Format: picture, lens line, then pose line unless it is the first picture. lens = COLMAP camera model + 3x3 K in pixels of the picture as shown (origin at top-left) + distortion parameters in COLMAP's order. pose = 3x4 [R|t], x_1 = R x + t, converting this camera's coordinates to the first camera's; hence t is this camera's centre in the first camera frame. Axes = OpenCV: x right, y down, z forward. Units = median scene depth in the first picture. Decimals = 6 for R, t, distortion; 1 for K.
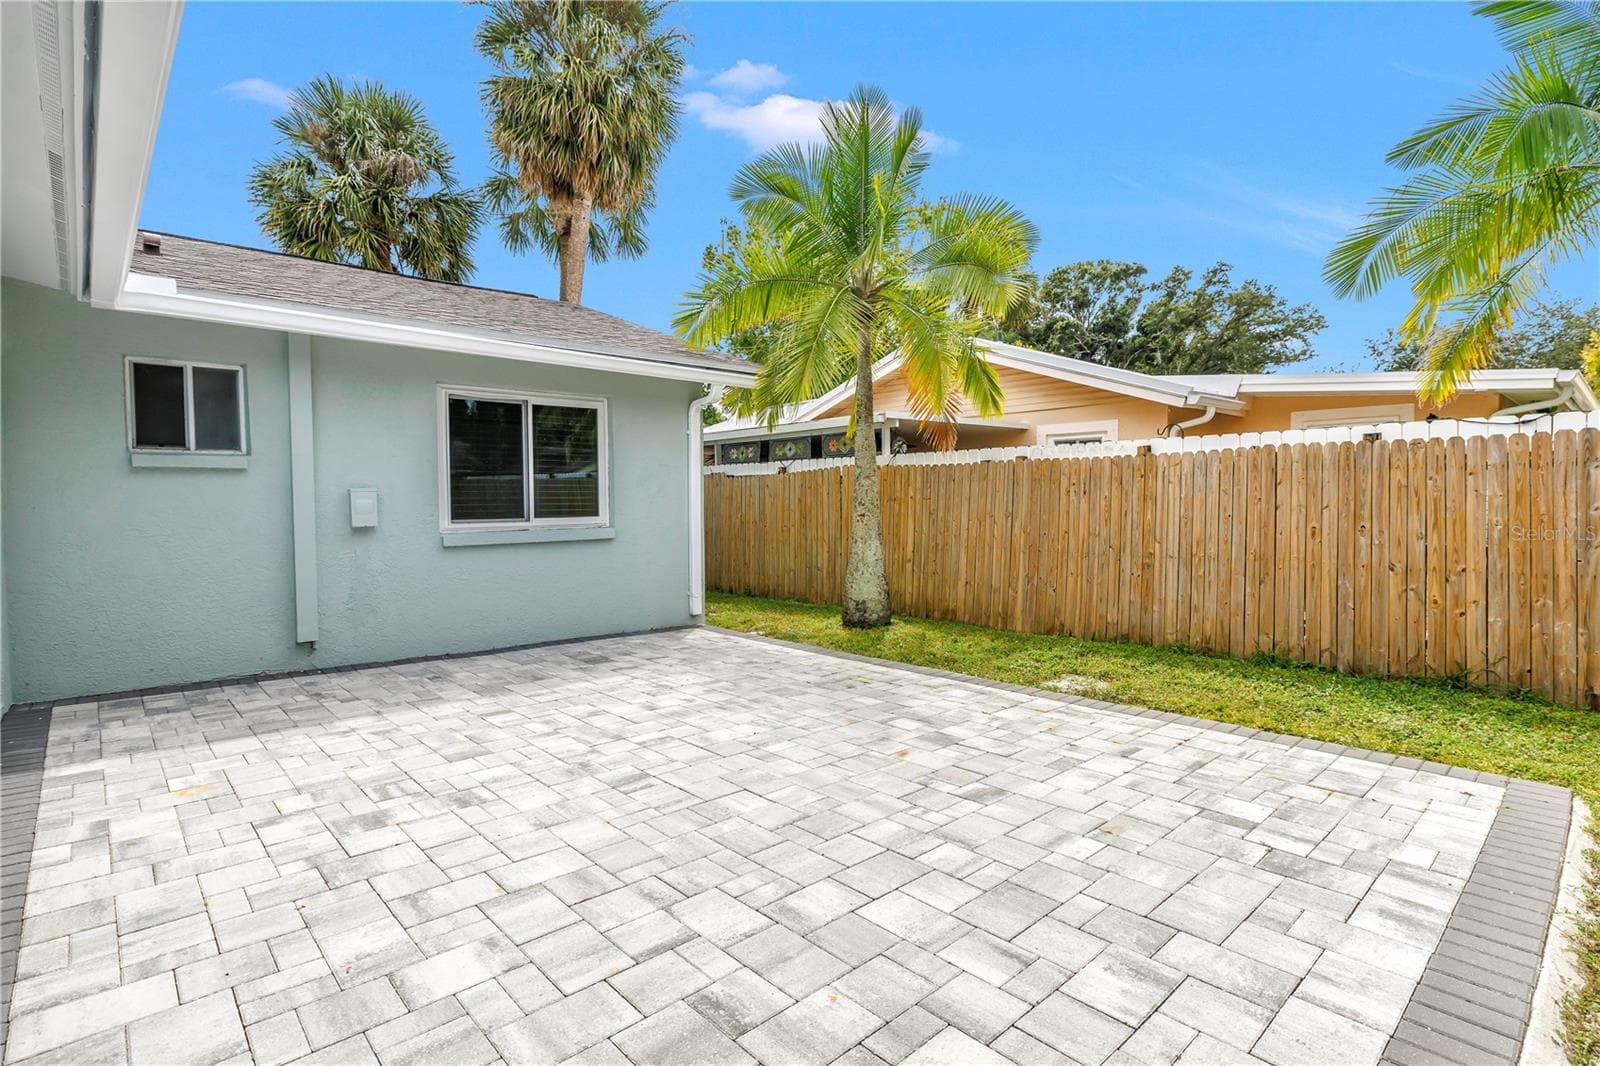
lens RADIAL K [[776.1, 0, 790.5], [0, 776.1, 522.2], [0, 0, 1]] dist [-0.008601, 0.003142]
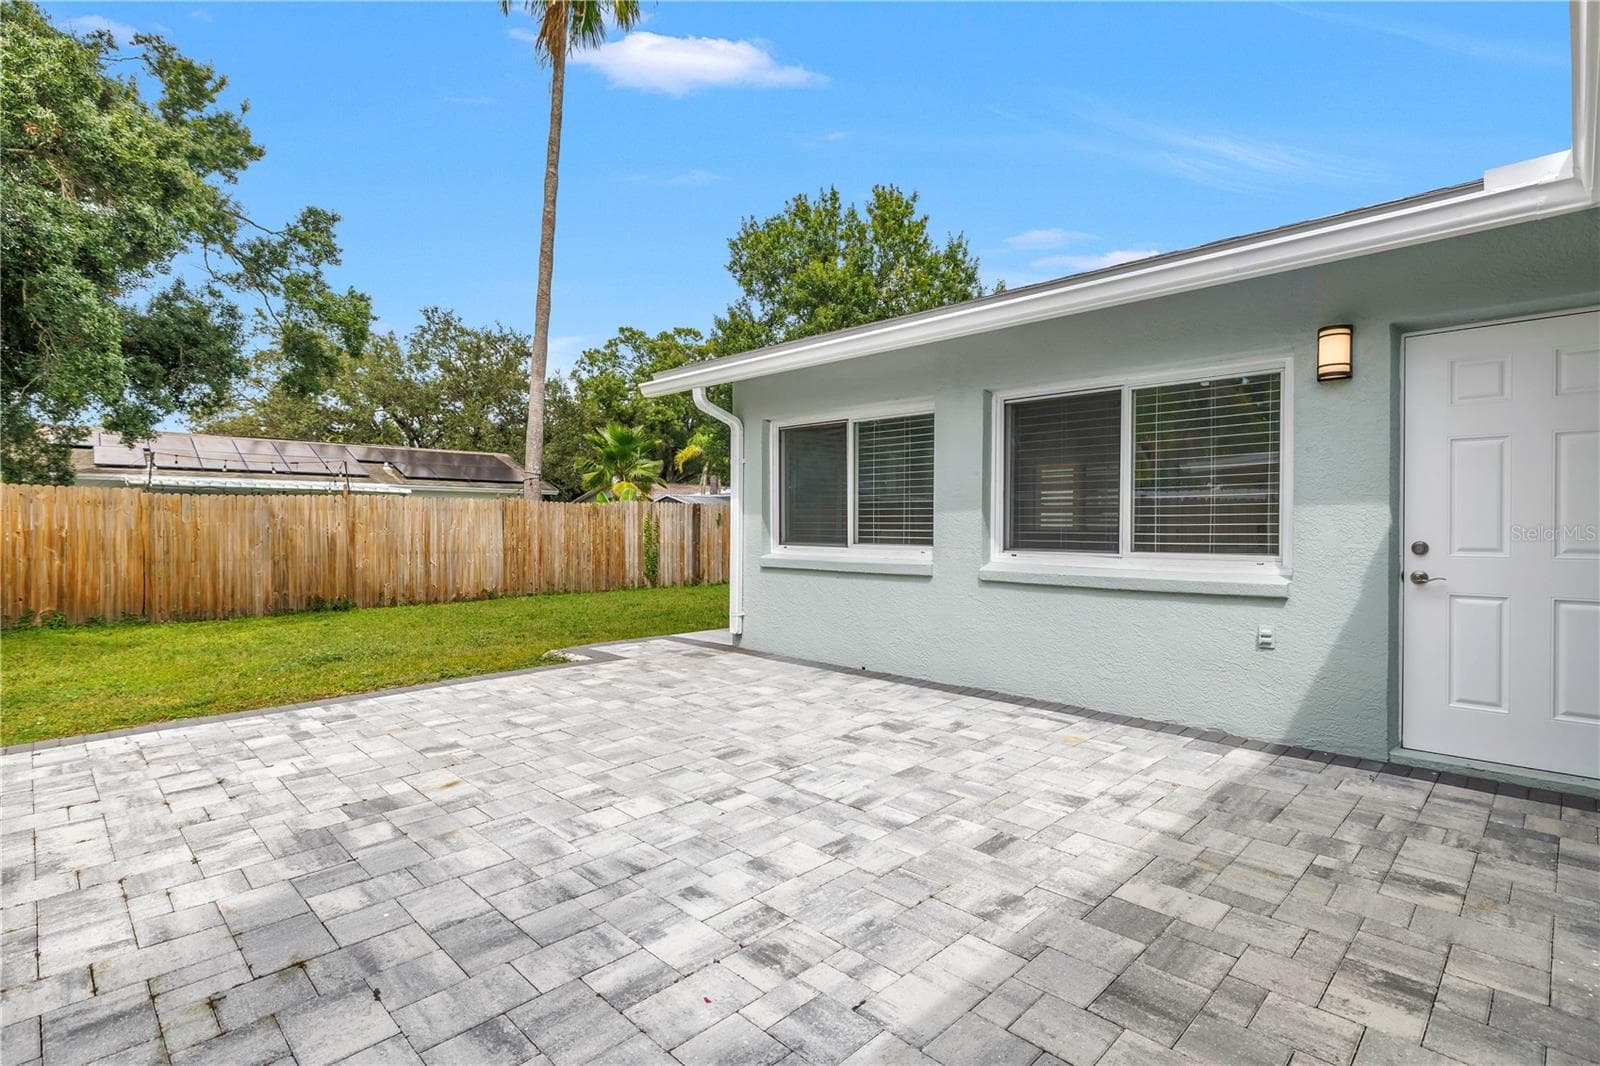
lens RADIAL K [[776.1, 0, 785.3], [0, 776.1, 522.5], [0, 0, 1]] dist [-0.008601, 0.003142]
pose [[-0.999397, 0.003907, -0.034489, -0.128572], [0.002893, 0.999563, 0.029418, -0.022328], [0.034589, 0.029301, -0.998972, 1.112651]]
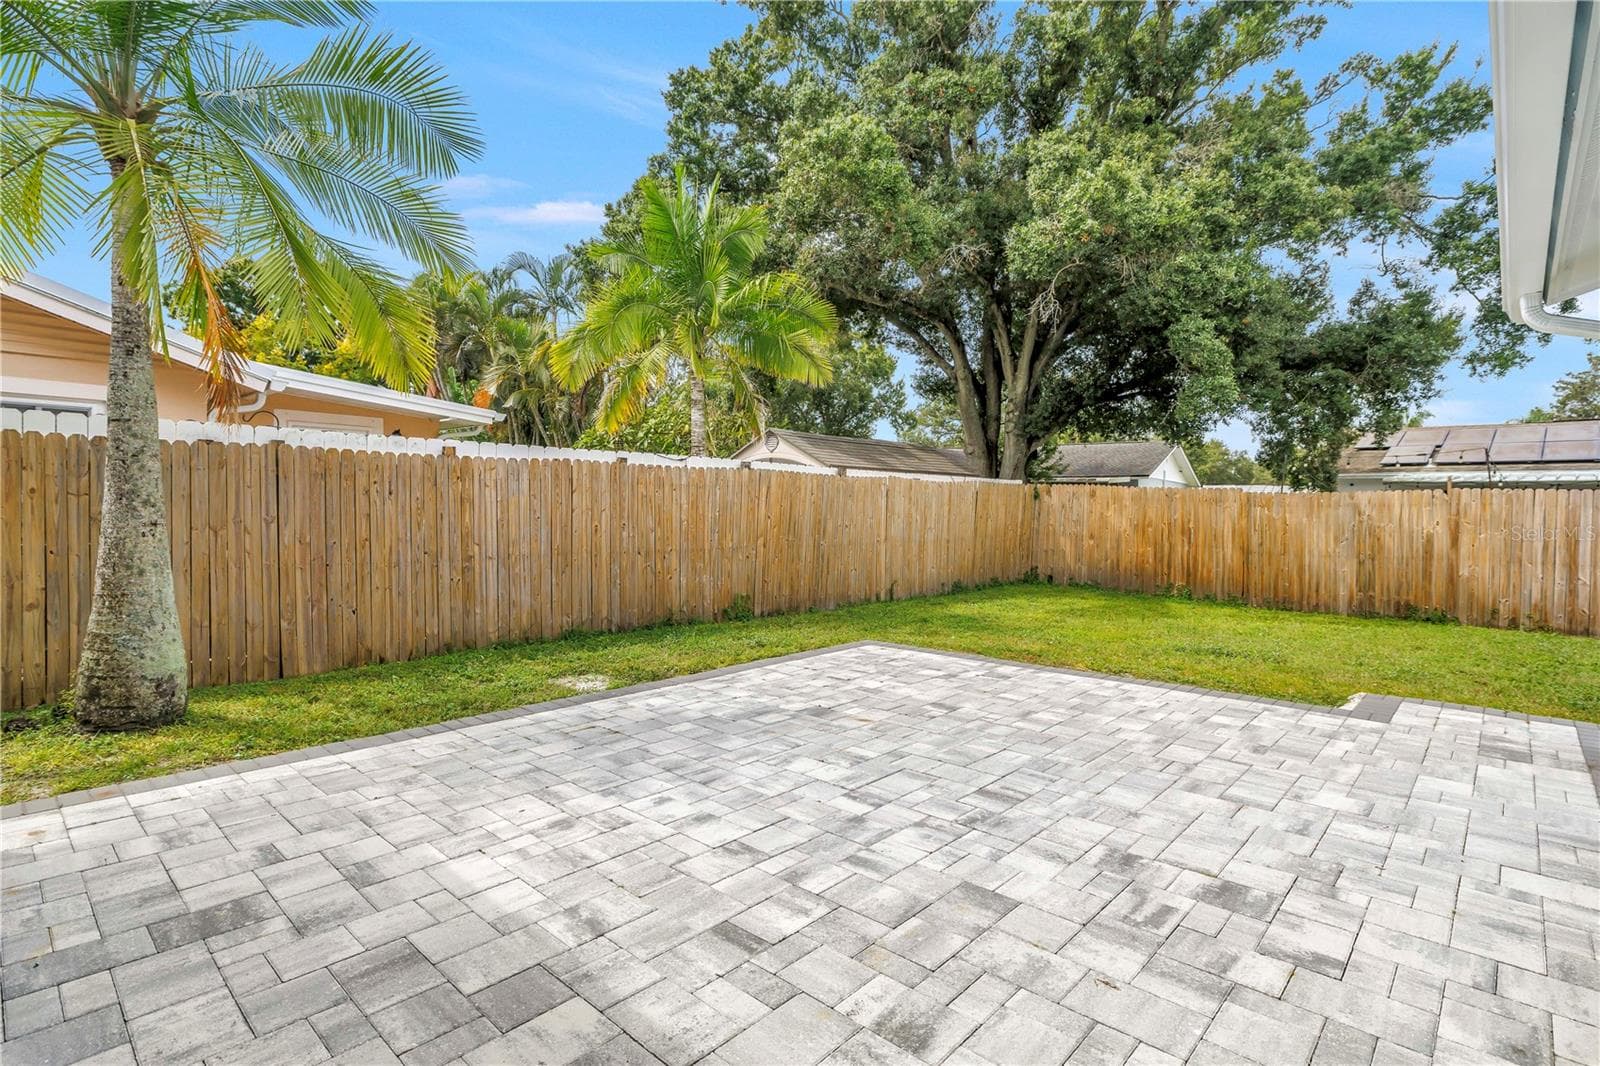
lens RADIAL K [[776.1, 0, 811.2], [0, 776.1, 543.0], [0, 0, 1]] dist [-0.008601, 0.003142]
pose [[-0.090691, -0.043653, 0.994922, -0.594038], [0.013330, 0.998896, 0.045042, -0.016932], [-0.995790, 0.017347, -0.090009, 0.684831]]
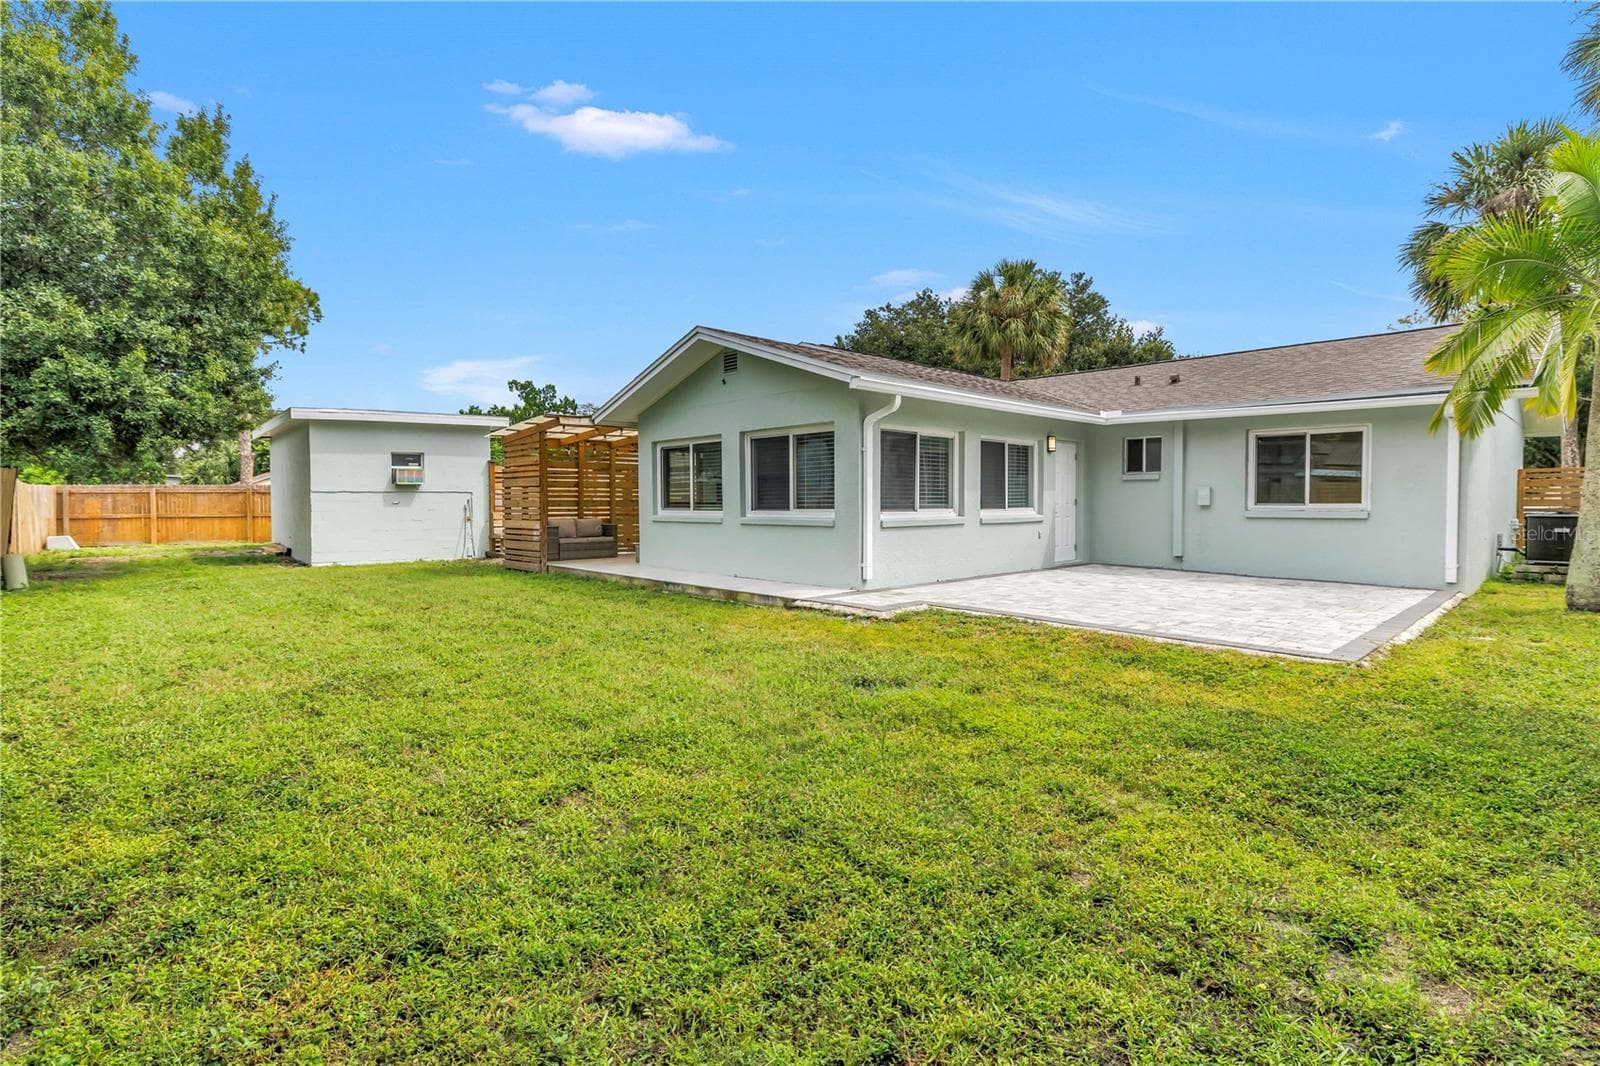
lens RADIAL K [[776.1, 0, 815.8], [0, 776.1, 524.3], [0, 0, 1]] dist [-0.008601, 0.003142]
pose [[0.041073, 0.038203, -0.998426, 1.318974], [-0.031222, 0.998830, 0.036934, 0.011240], [0.998668, 0.029656, 0.042217, -0.115644]]
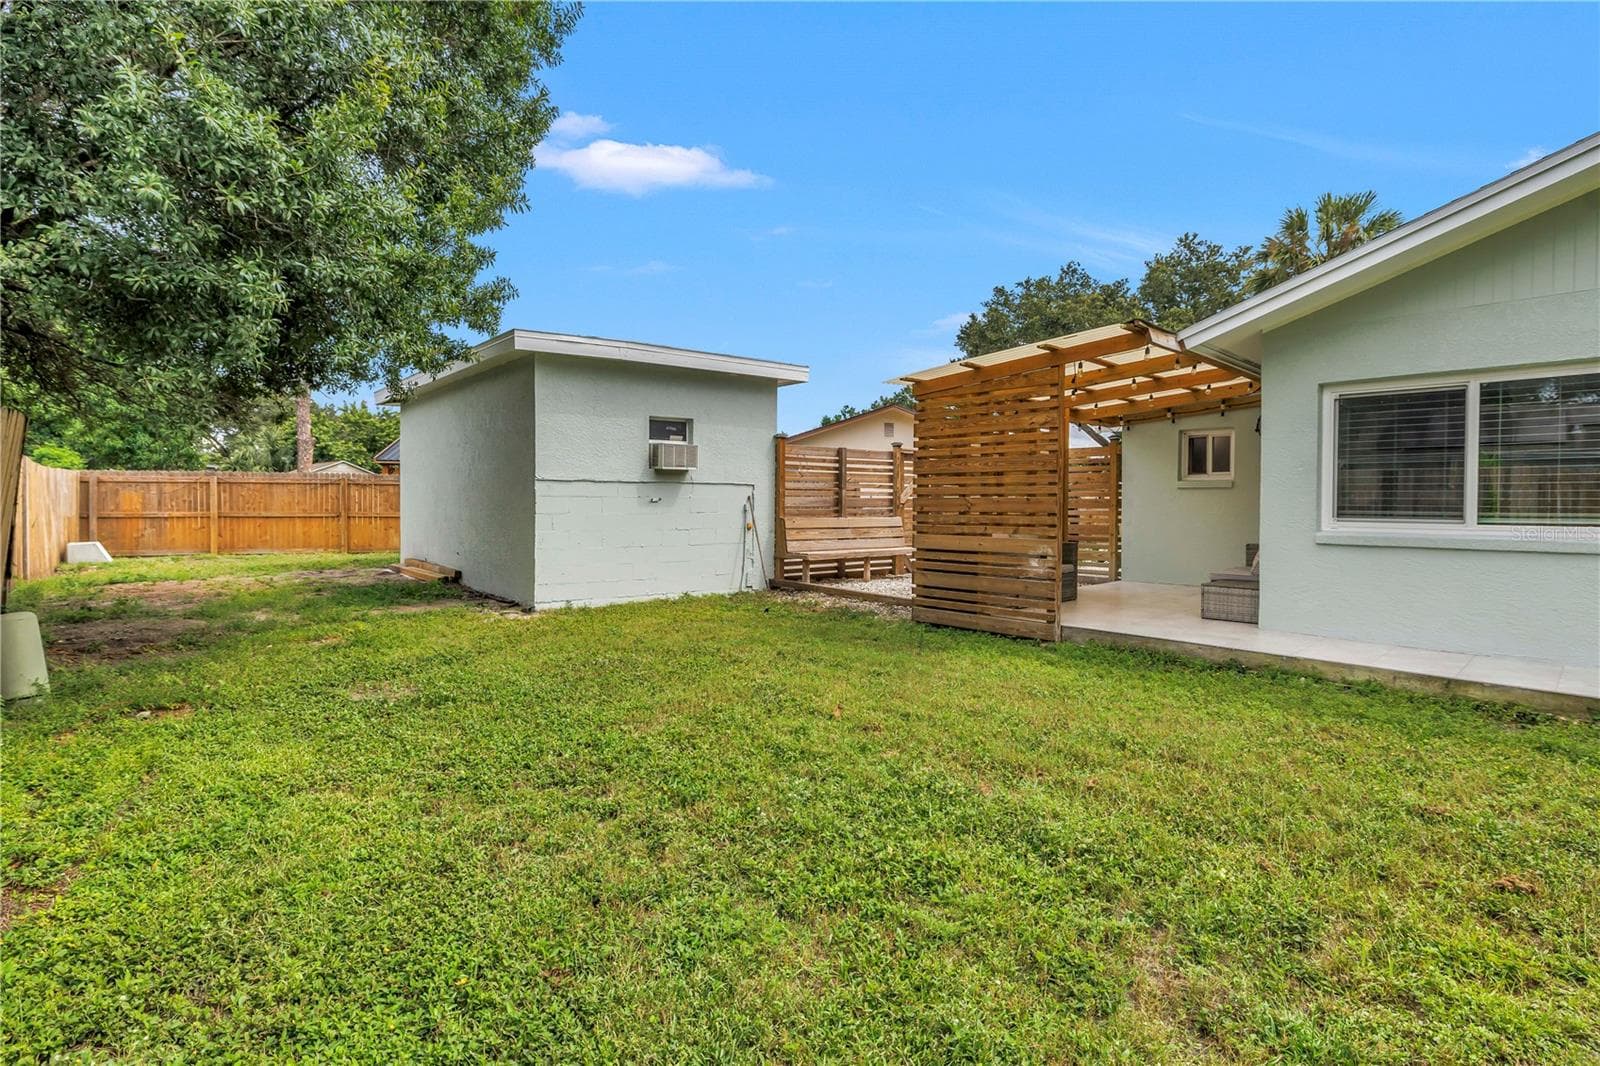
lens RADIAL K [[776.1, 0, 818.2], [0, 776.1, 514.0], [0, 0, 1]] dist [-0.008601, 0.003142]
pose [[0.038337, 0.023041, -0.998999, 0.315099], [-0.043018, 0.998845, 0.021387, 0.055938], [0.998338, 0.042155, 0.039284, -1.073768]]
